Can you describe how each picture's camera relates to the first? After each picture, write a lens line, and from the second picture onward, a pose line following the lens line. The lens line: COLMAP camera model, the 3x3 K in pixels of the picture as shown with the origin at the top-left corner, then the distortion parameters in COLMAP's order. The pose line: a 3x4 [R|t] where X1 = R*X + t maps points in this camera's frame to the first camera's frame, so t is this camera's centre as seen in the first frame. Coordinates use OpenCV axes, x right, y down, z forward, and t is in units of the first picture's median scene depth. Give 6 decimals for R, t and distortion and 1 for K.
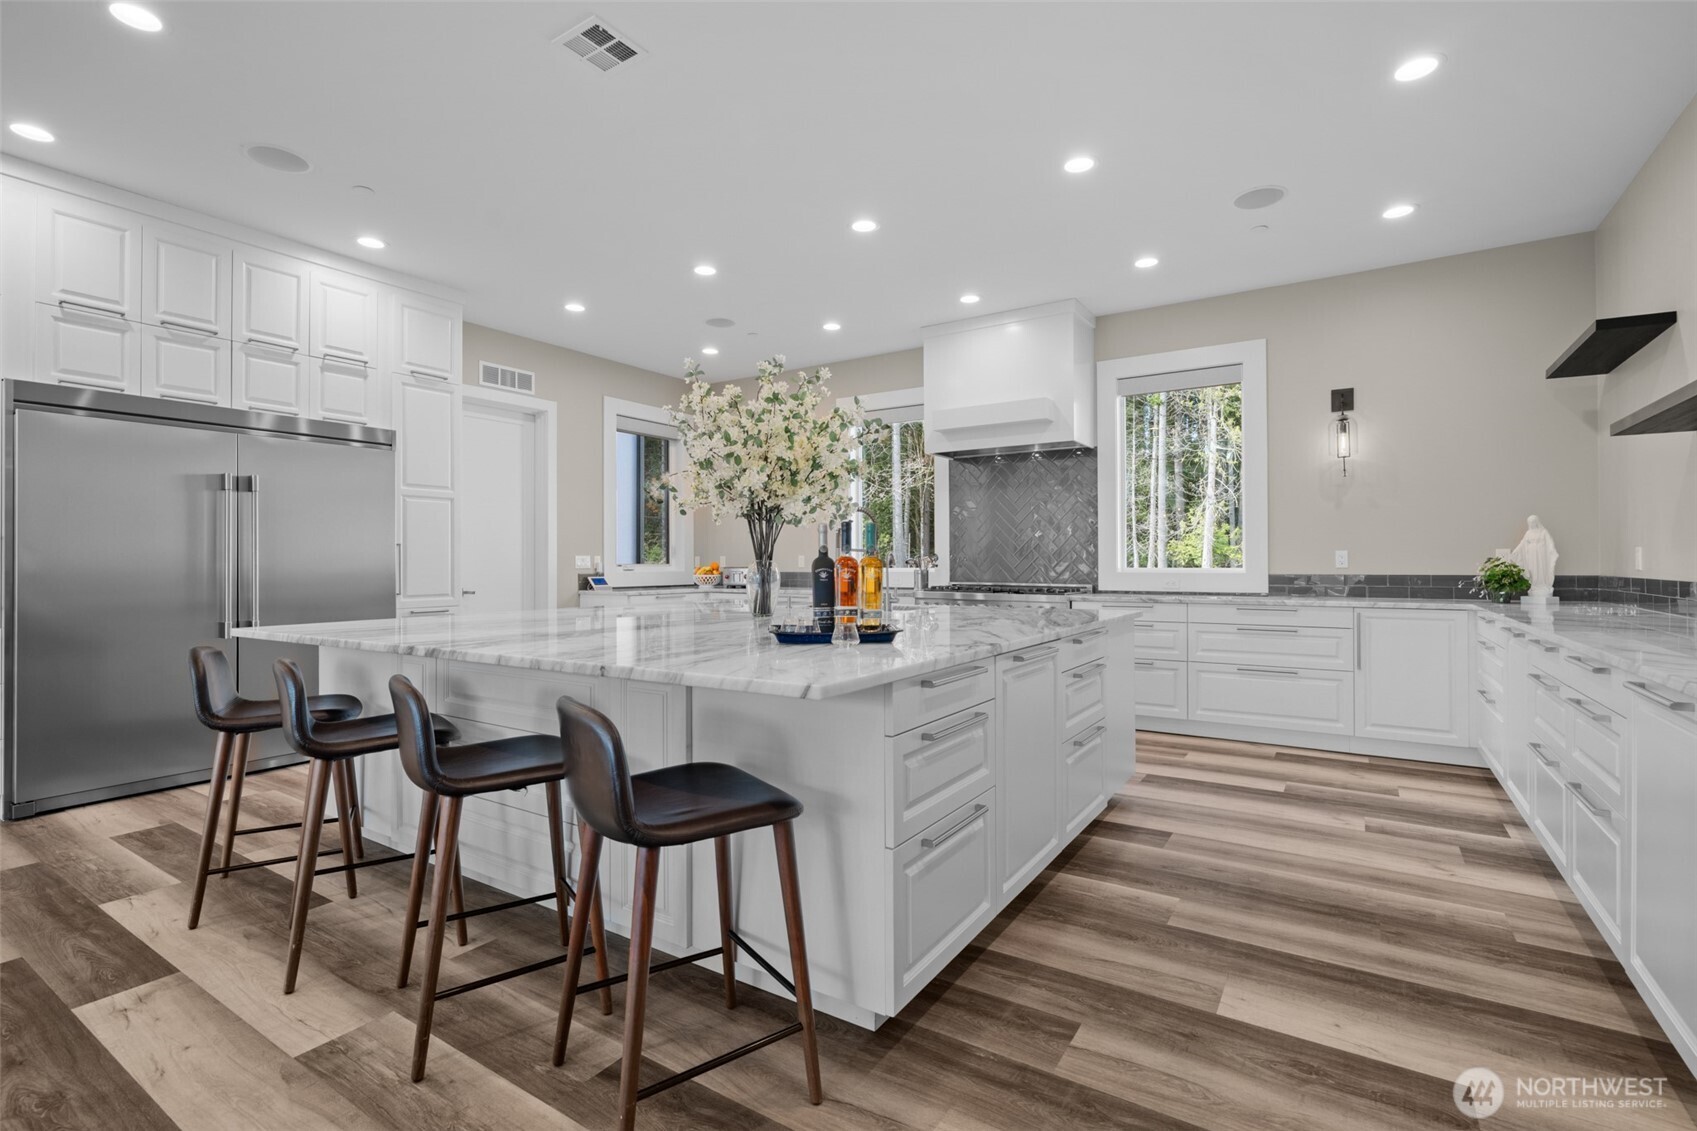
lens RADIAL K [[781.1, 0, 852.8], [0, 781.1, 563.6], [0, 0, 1]] dist [-0.001920, -0.001121]
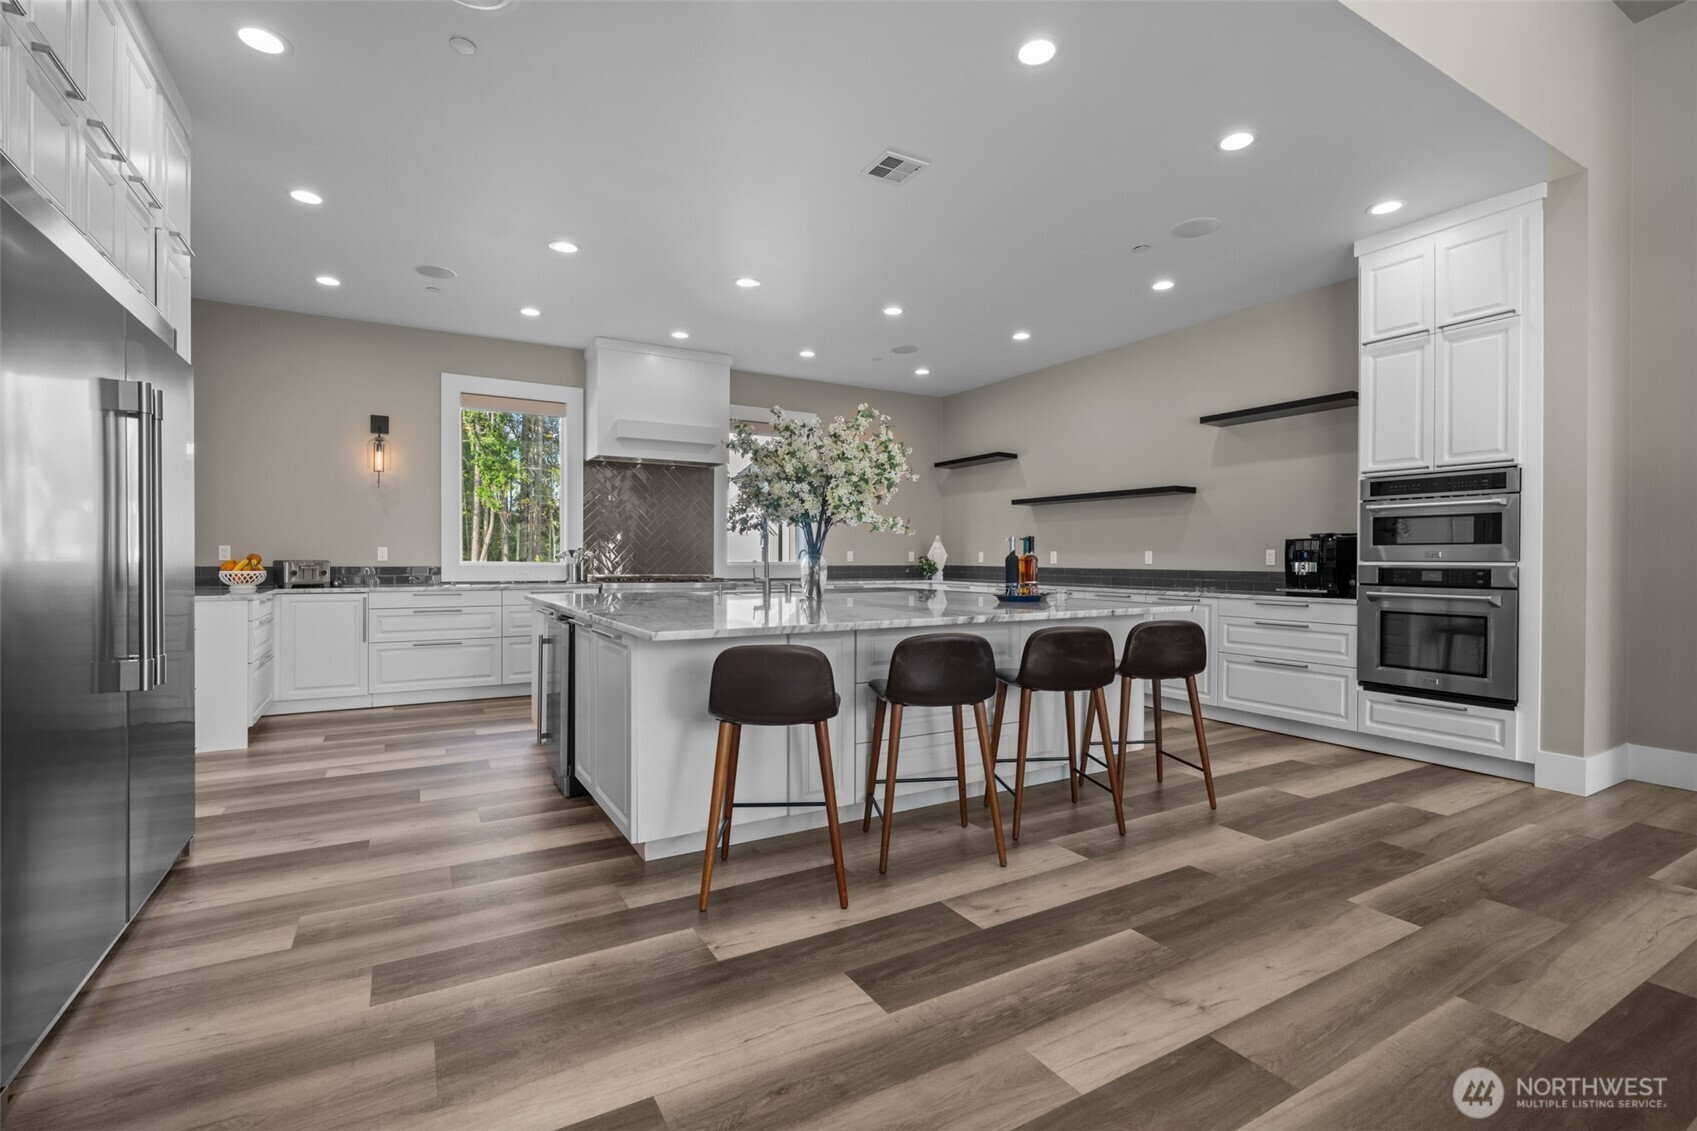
lens RADIAL K [[781.1, 0, 846.8], [0, 781.1, 562.8], [0, 0, 1]] dist [-0.001920, -0.001121]
pose [[0.447383, -0.002322, 0.894339, -1.985339], [-0.008667, 0.999938, 0.006932, -0.004796], [-0.894300, -0.010852, 0.447335, 0.589400]]
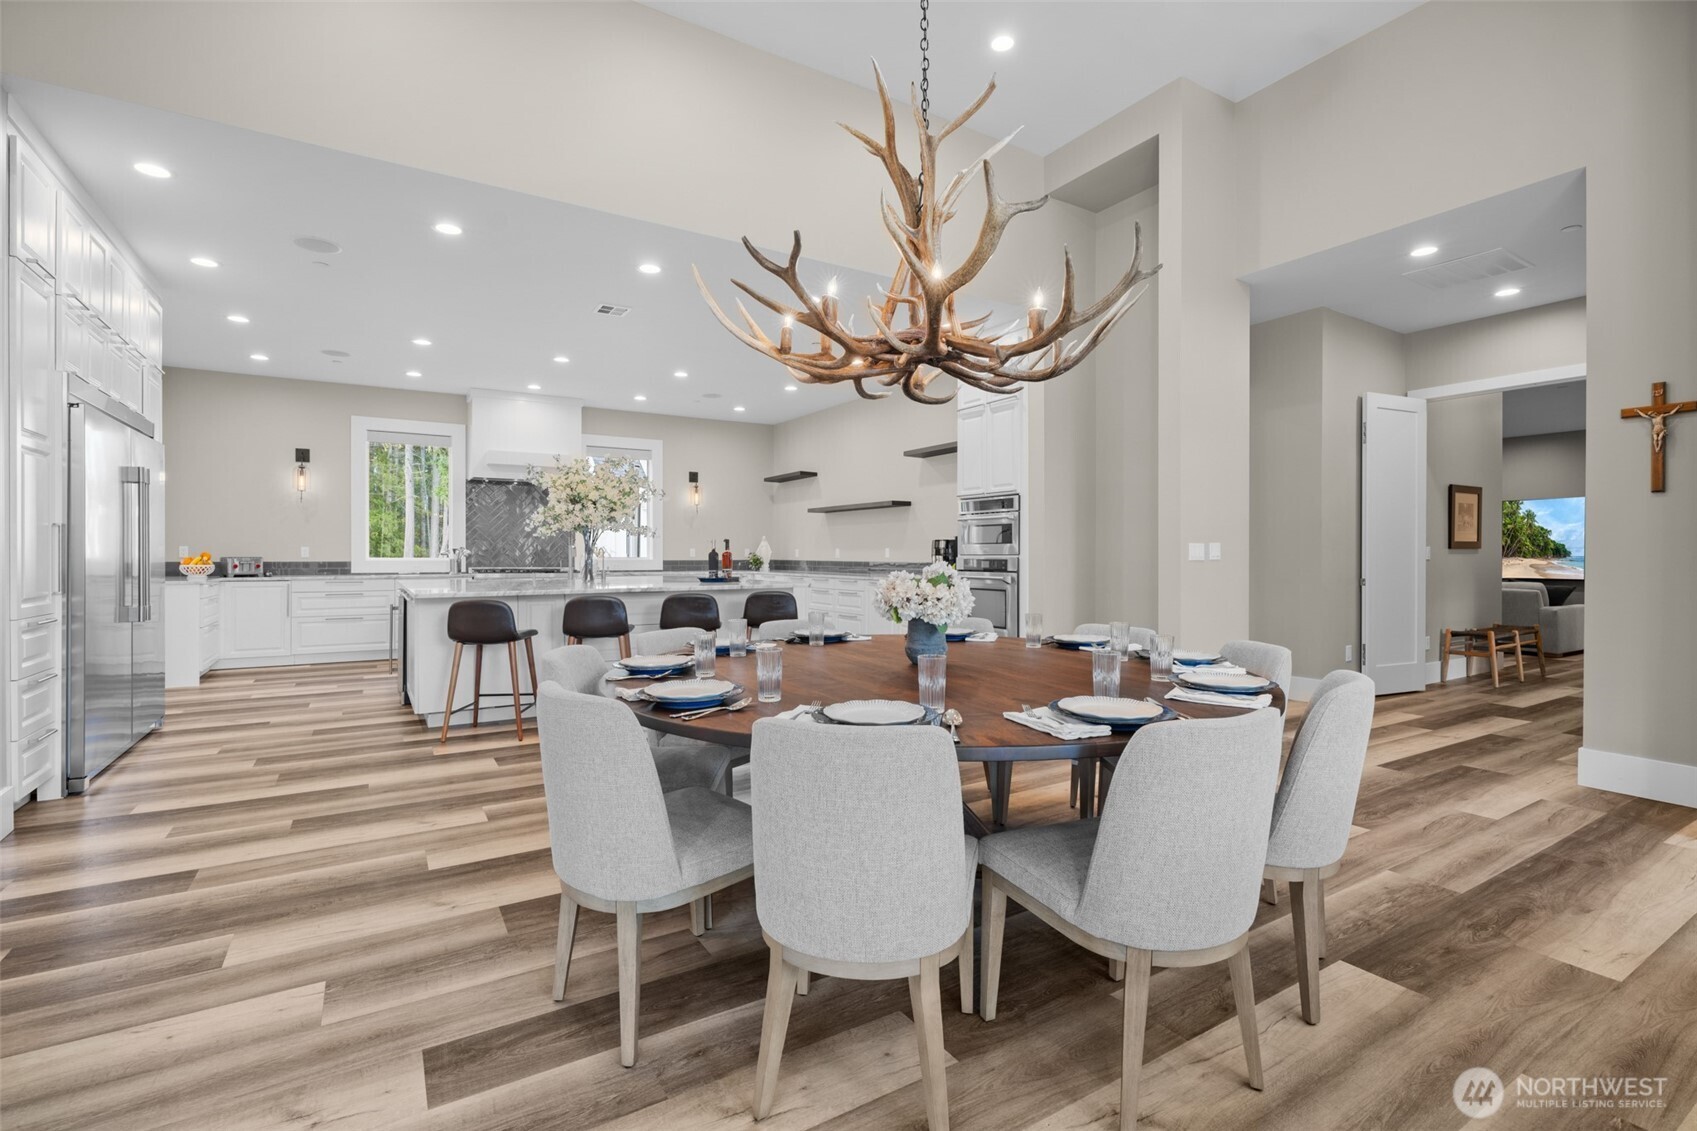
lens RADIAL K [[781.1, 0, 844.0], [0, 781.1, 558.5], [0, 0, 1]] dist [-0.001920, -0.001121]
pose [[0.422930, -0.002959, 0.906158, -2.520865], [-0.004927, 0.999972, 0.005565, -0.007218], [-0.906149, -0.006818, 0.422903, -0.588813]]
